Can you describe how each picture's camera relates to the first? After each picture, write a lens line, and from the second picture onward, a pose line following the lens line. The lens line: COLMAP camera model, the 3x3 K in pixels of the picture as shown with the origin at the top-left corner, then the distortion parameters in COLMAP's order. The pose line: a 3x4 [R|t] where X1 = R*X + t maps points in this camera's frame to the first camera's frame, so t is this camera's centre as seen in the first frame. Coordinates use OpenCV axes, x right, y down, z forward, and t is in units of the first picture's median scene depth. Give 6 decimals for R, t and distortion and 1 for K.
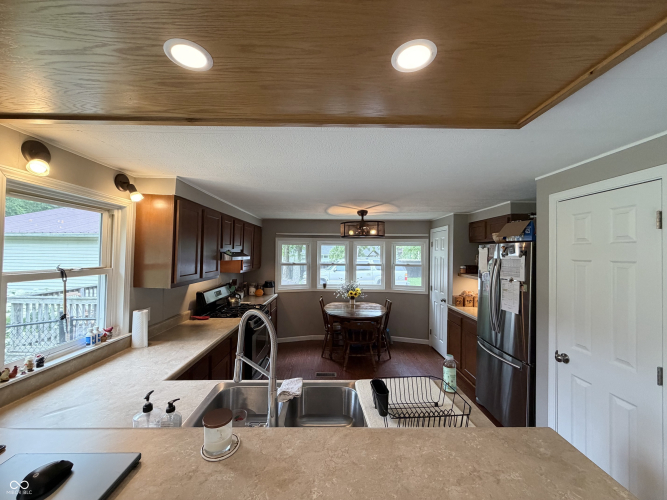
lens RADIAL K [[266.8, 0, 333.5], [0, 266.8, 250.0], [0, 0, 1]] dist [0.000298, -0.000092]
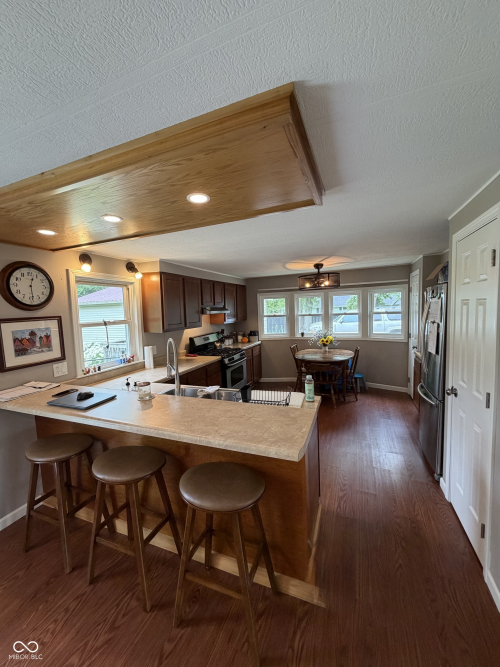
lens RADIAL K [[266.8, 0, 250.0], [0, 266.8, 333.5], [0, 0, 1]] dist [0.000298, -0.000092]
pose [[0.923081, -0.009374, -0.384490, 0.273779], [0.052092, 0.993538, 0.100840, 0.010545], [0.381061, -0.113112, 0.917605, -0.139687]]
